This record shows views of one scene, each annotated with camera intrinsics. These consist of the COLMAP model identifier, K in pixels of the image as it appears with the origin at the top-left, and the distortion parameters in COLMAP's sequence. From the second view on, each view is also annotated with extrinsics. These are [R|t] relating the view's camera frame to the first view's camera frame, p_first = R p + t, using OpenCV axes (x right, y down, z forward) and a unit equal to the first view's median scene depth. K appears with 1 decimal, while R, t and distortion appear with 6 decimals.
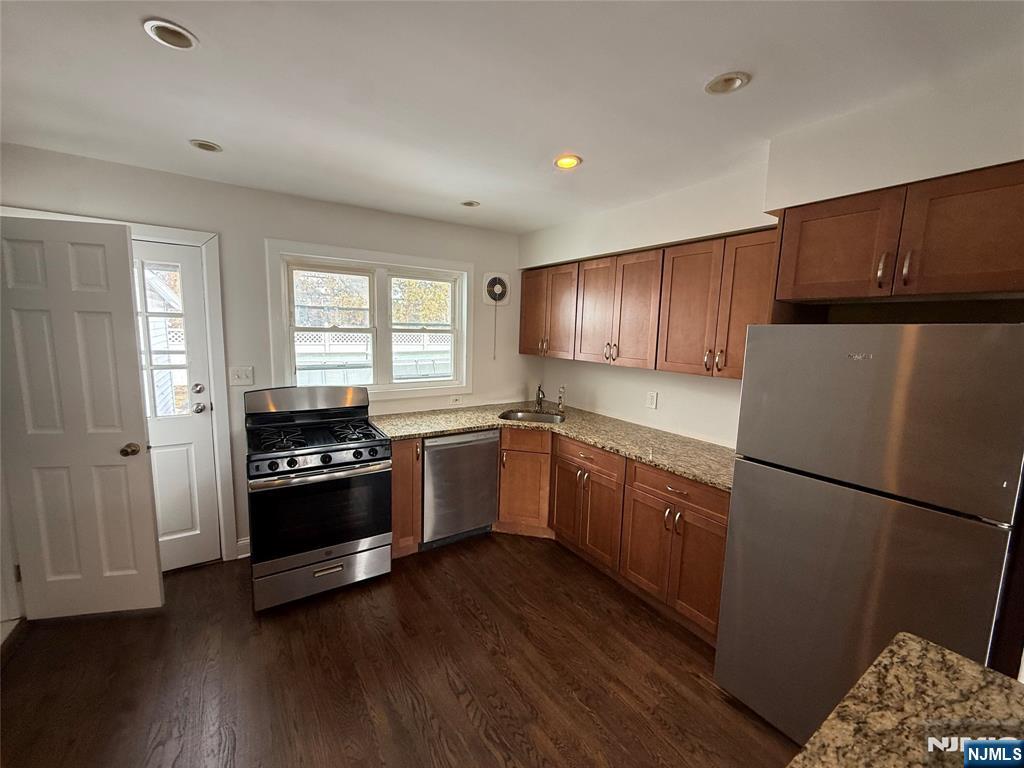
lens RADIAL K [[407.7, 0, 511.7], [0, 407.7, 381.4], [0, 0, 1]] dist [-0.001074, -0.000189]
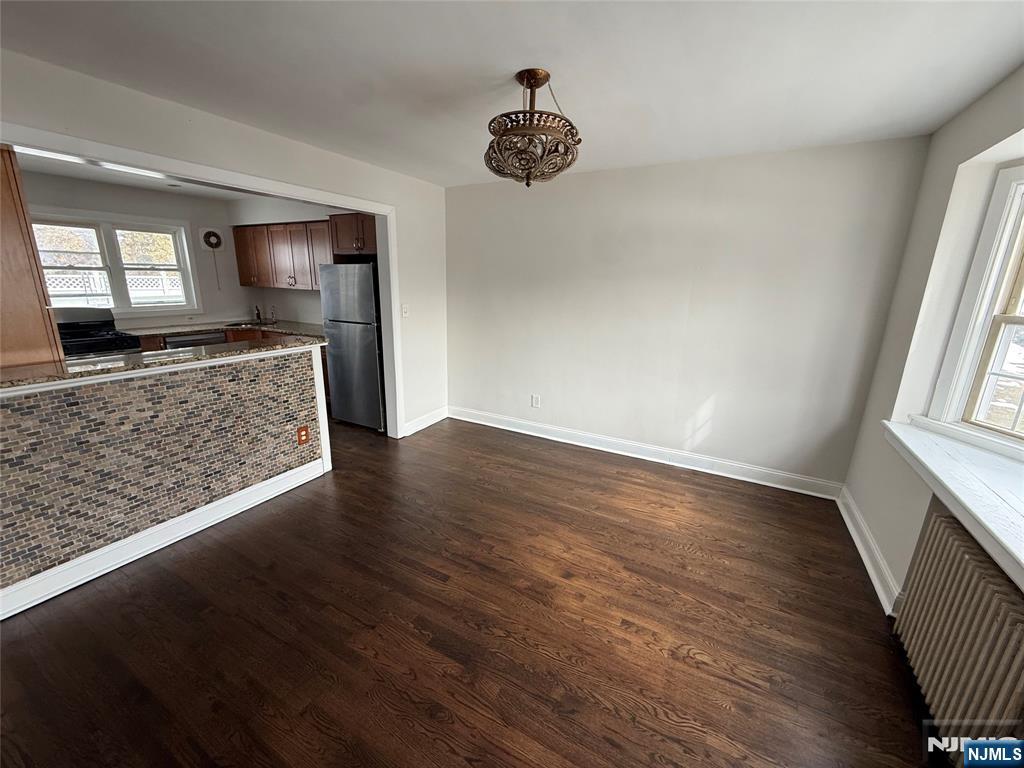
lens RADIAL K [[407.7, 0, 511.0], [0, 407.7, 382.5], [0, 0, 1]] dist [-0.001074, -0.000189]
pose [[0.886828, -0.123063, 0.445411, 0.256992], [0.062405, 0.986951, 0.148434, 0.162183], [-0.457866, -0.103840, 0.882936, -1.059184]]
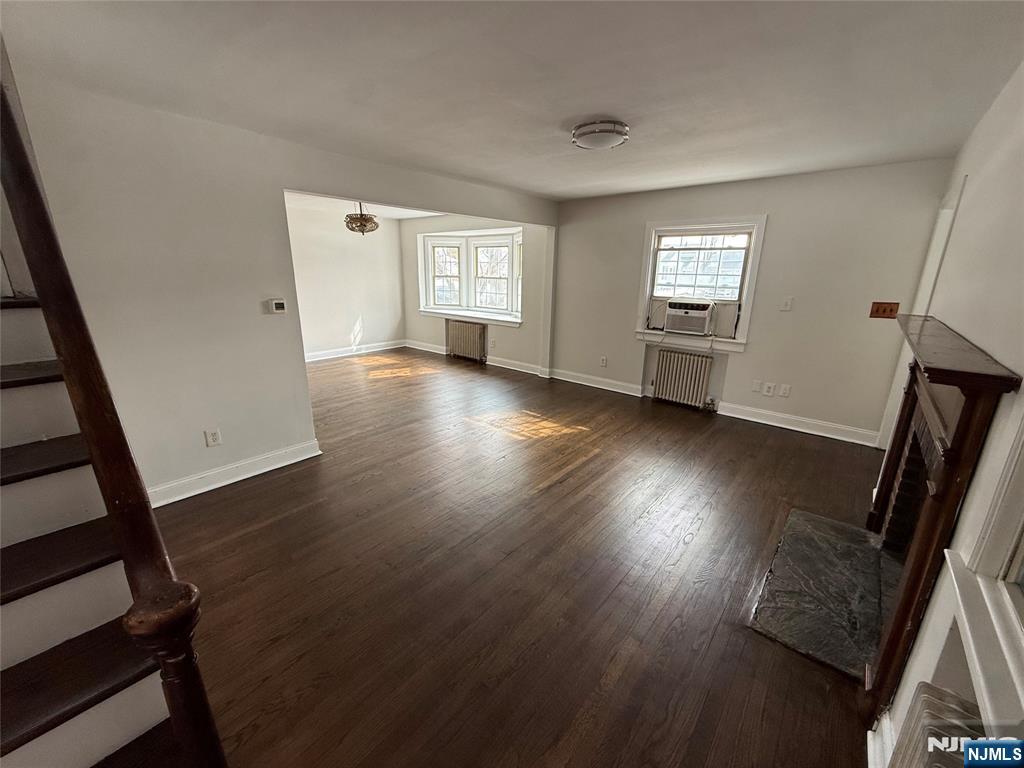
lens RADIAL K [[407.7, 0, 510.5], [0, 407.7, 383.9], [0, 0, 1]] dist [-0.001074, -0.000189]
pose [[-0.272637, -0.288448, 0.917860, -1.579684], [0.103565, 0.939659, 0.326061, 0.047130], [-0.956527, 0.183954, -0.226312, -0.538929]]
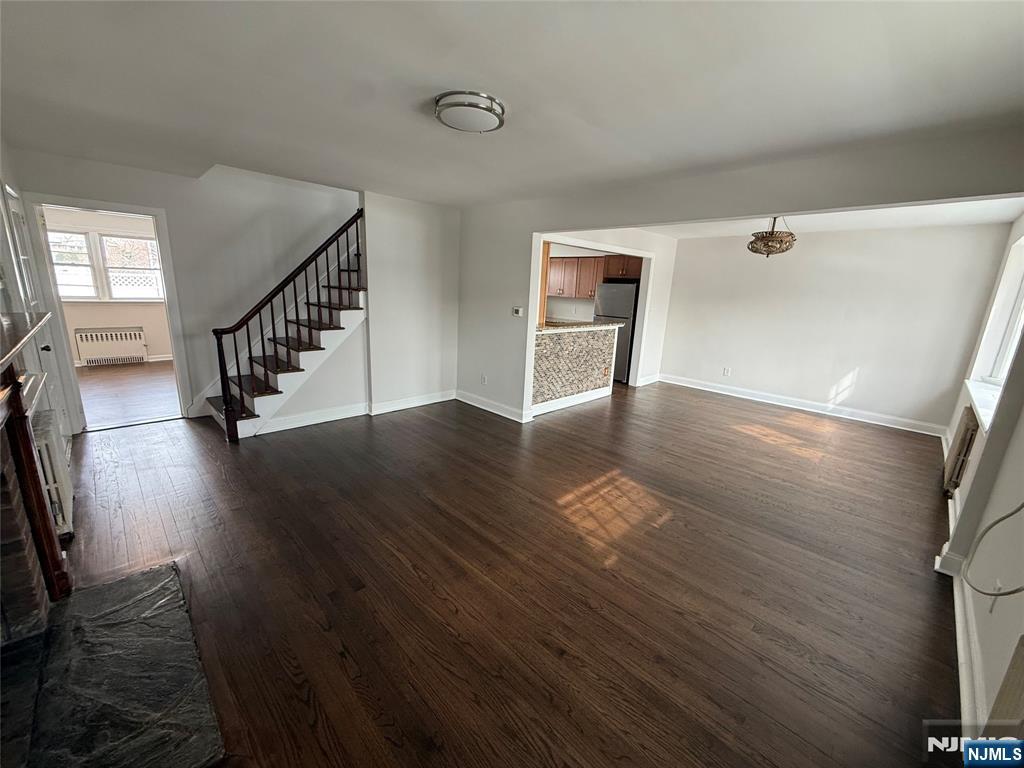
lens RADIAL K [[407.7, 0, 511.7], [0, 407.7, 382.8], [0, 0, 1]] dist [-0.001074, -0.000189]
pose [[0.980969, -0.028621, 0.192044, -0.683912], [0.006833, 0.993552, 0.113173, 0.243218], [-0.194045, -0.109707, 0.974839, -1.859456]]
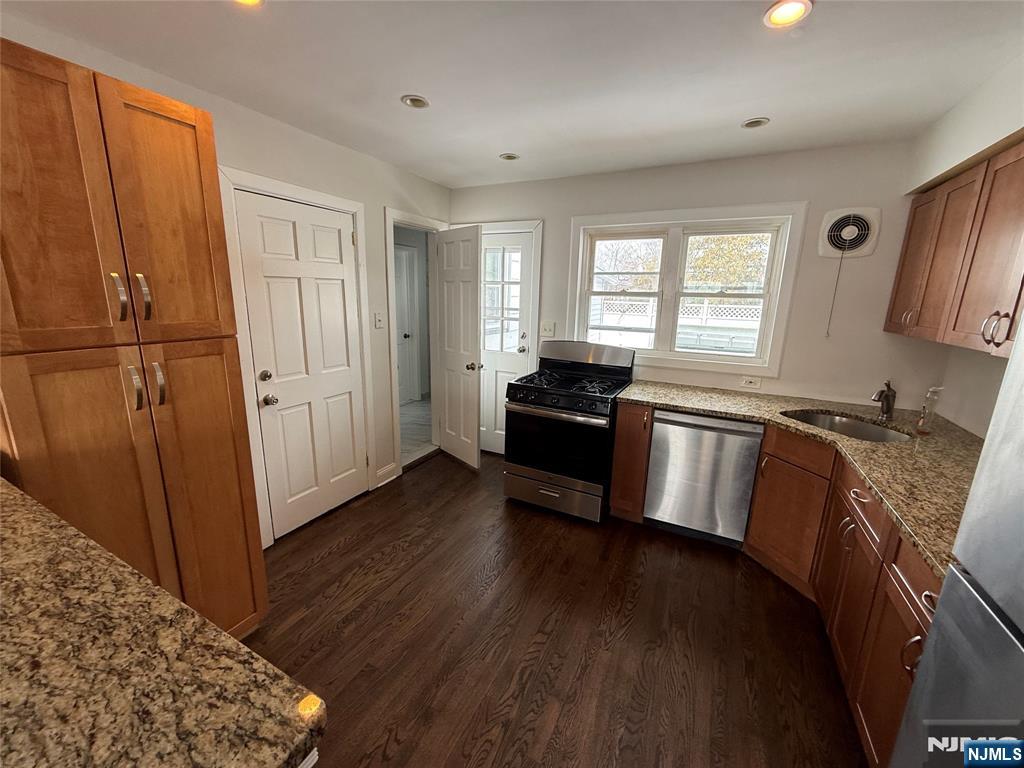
lens RADIAL K [[407.7, 0, 510.3], [0, 407.7, 381.0], [0, 0, 1]] dist [-0.001074, -0.000189]
pose [[0.489255, 0.167989, -0.855809, 0.407001], [-0.122106, 0.984803, 0.123503, 0.002843], [0.863551, 0.044075, 0.502332, 0.237923]]
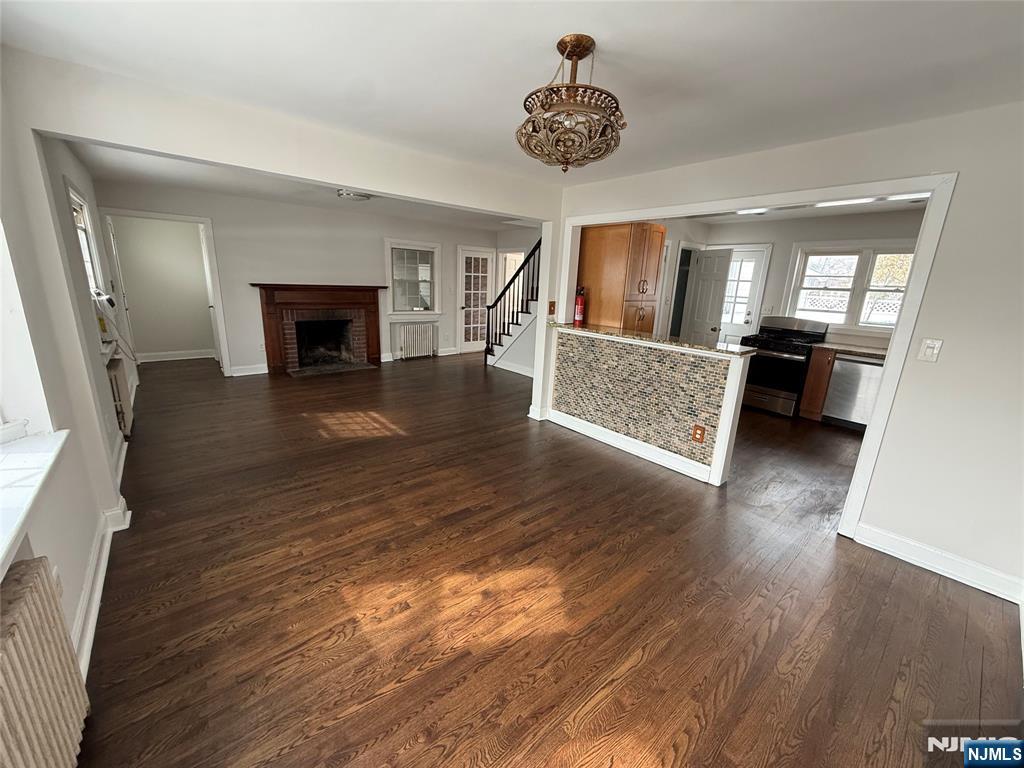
lens RADIAL K [[407.7, 0, 510.5], [0, 407.7, 382.0], [0, 0, 1]] dist [-0.001074, -0.000189]
pose [[0.115120, 0.219931, -0.968699, 1.289577], [-0.163744, 0.966044, 0.199869, 0.140115], [0.979763, 0.135610, 0.147223, -0.563518]]
